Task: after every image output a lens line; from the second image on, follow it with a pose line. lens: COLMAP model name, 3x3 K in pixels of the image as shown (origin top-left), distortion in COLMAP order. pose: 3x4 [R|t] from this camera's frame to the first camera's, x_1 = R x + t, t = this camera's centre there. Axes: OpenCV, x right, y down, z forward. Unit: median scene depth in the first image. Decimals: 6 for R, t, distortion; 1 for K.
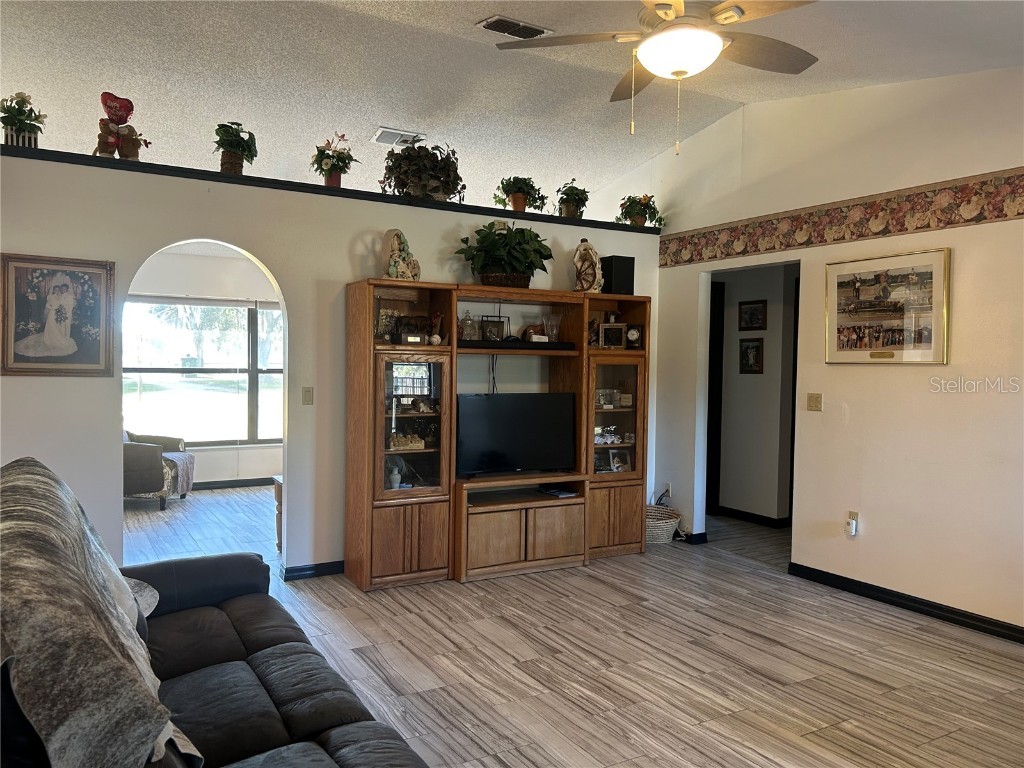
lens RADIAL K [[774.5, 0, 506.7], [0, 774.5, 387.8], [0, 0, 1]] dist [0.057331, -0.066434]
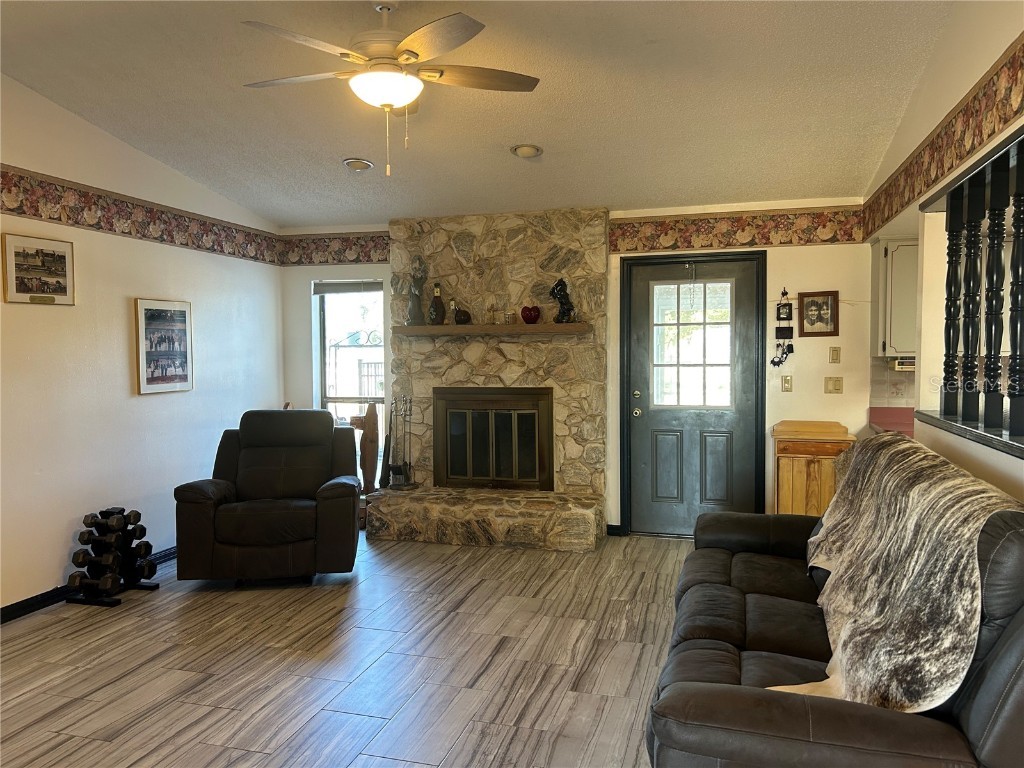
lens RADIAL K [[774.5, 0, 503.1], [0, 774.5, 390.0], [0, 0, 1]] dist [0.057331, -0.066434]
pose [[-0.687472, -0.046789, 0.724702, -0.470991], [0.024408, 0.995870, 0.087450, -0.049181], [-0.725801, 0.077808, -0.683491, 1.064634]]
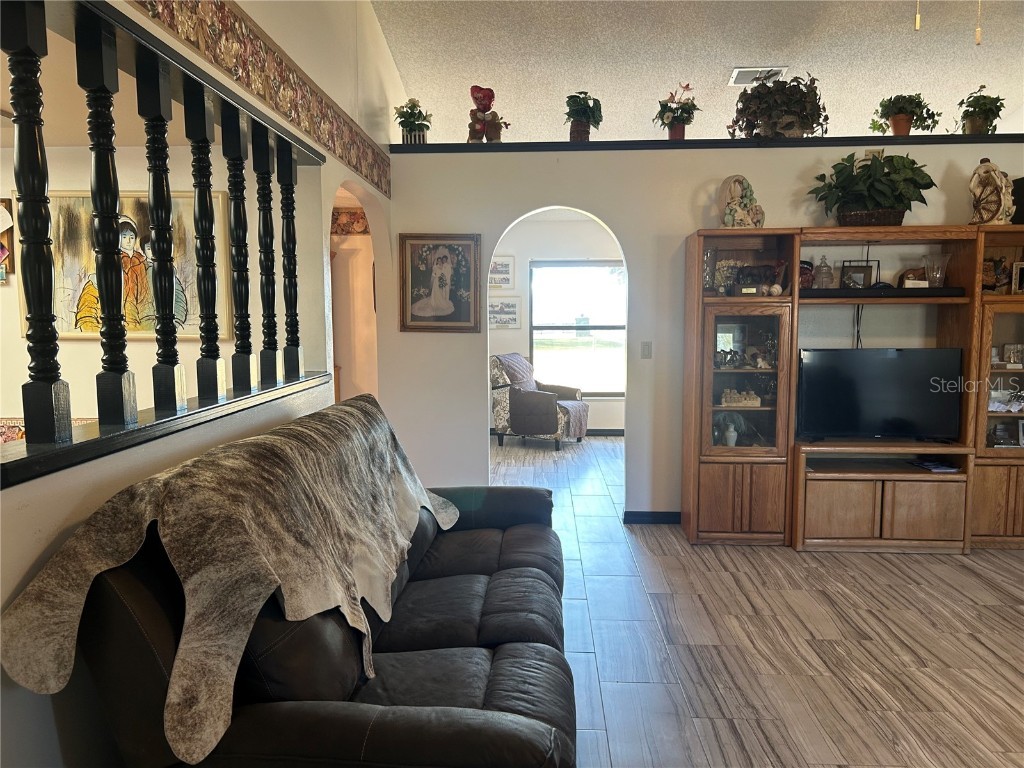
lens RADIAL K [[774.5, 0, 509.0], [0, 774.5, 390.2], [0, 0, 1]] dist [0.057331, -0.066434]
pose [[0.840865, 0.034594, -0.540138, 0.164399], [-0.003506, 0.998283, 0.058478, 0.004610], [0.541233, -0.047278, 0.839542, 0.036304]]
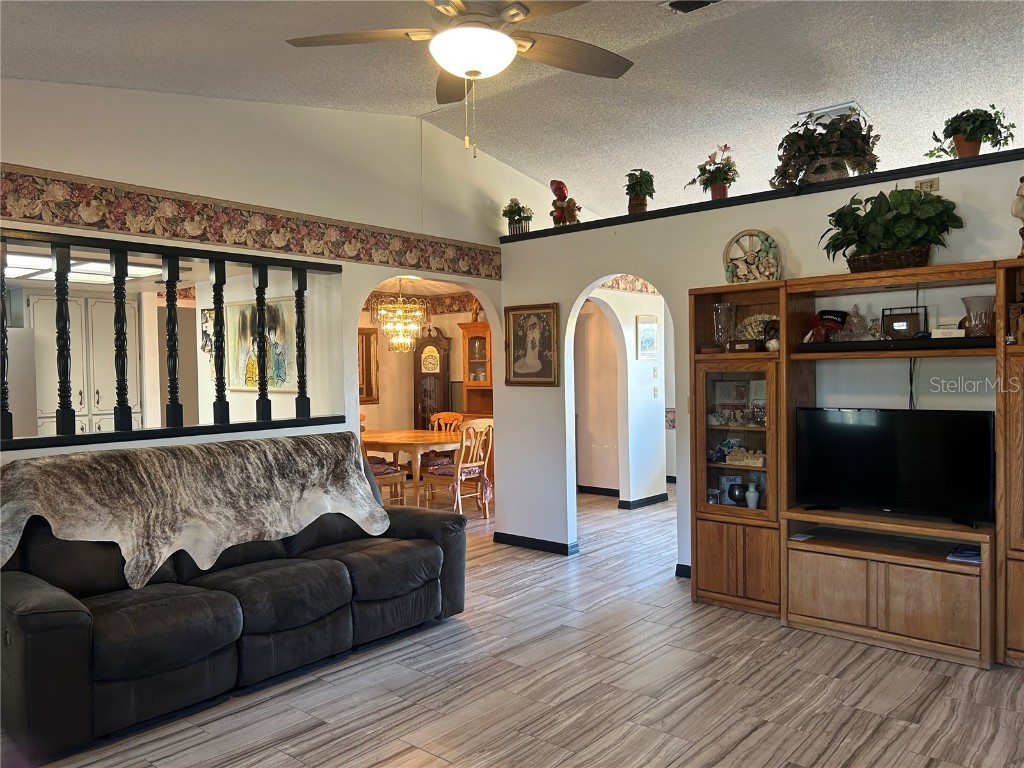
lens RADIAL K [[774.5, 0, 498.9], [0, 774.5, 387.9], [0, 0, 1]] dist [0.057331, -0.066434]
pose [[0.323985, 0.001512, -0.946061, 0.720388], [-0.014316, 0.999892, -0.003305, -0.006438], [0.945954, 0.014614, 0.323972, 0.454891]]
